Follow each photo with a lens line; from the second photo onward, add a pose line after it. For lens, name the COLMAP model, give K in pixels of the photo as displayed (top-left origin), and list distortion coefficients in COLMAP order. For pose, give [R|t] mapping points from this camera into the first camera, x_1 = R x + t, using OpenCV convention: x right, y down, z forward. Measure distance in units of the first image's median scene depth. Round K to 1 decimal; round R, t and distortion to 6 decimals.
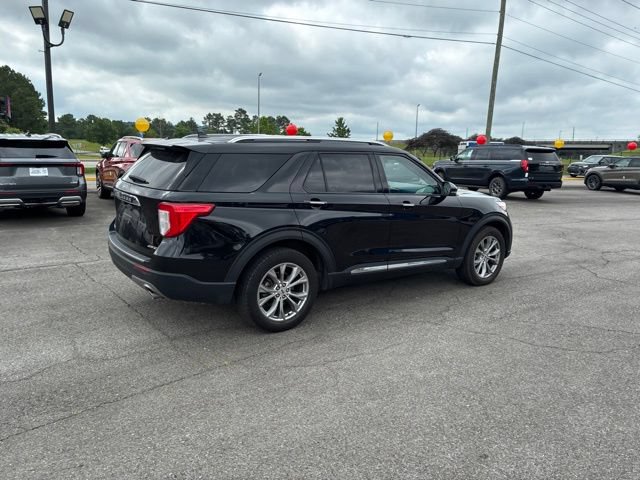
lens RADIAL K [[487.4, 0, 328.0], [0, 487.4, 237.8], [0, 0, 1]] dist [0.048236, -0.061953]
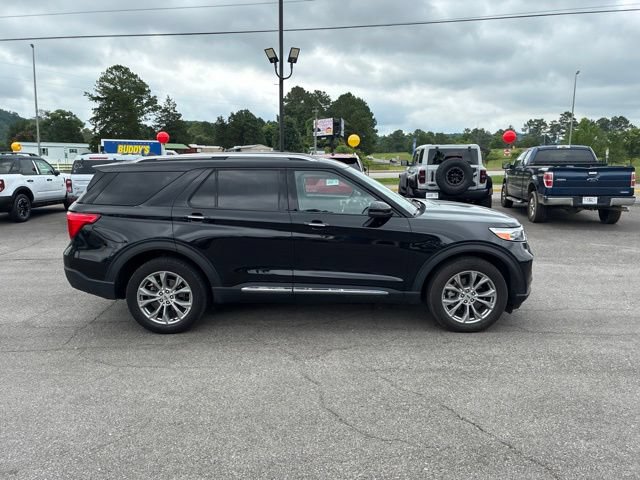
lens RADIAL K [[488.6, 0, 329.8], [0, 488.6, 231.7], [0, 0, 1]] dist [0.046036, -0.058743]
pose [[0.807373, 0.063270, -0.586640, 0.640649], [-0.081026, 0.996704, -0.004017, -0.046784], [0.584452, 0.050776, 0.809838, 0.243464]]
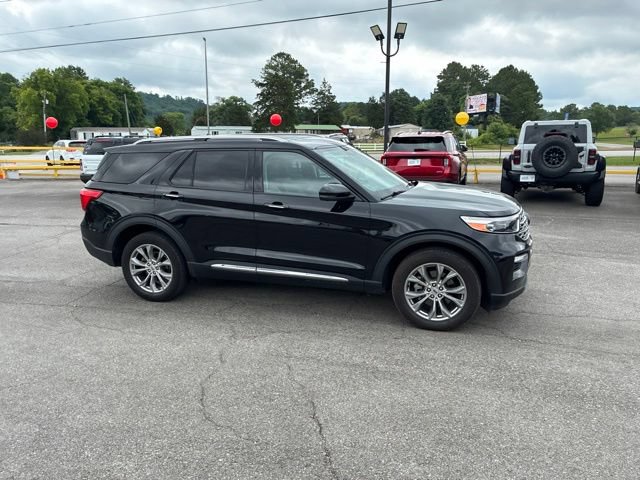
lens RADIAL K [[488.6, 0, 329.1], [0, 488.6, 232.4], [0, 0, 1]] dist [0.046036, -0.058743]
pose [[0.583930, 0.122256, -0.802545, 0.849262], [-0.114303, 0.991128, 0.067817, -0.081639], [0.803717, 0.052132, 0.592724, 0.483433]]
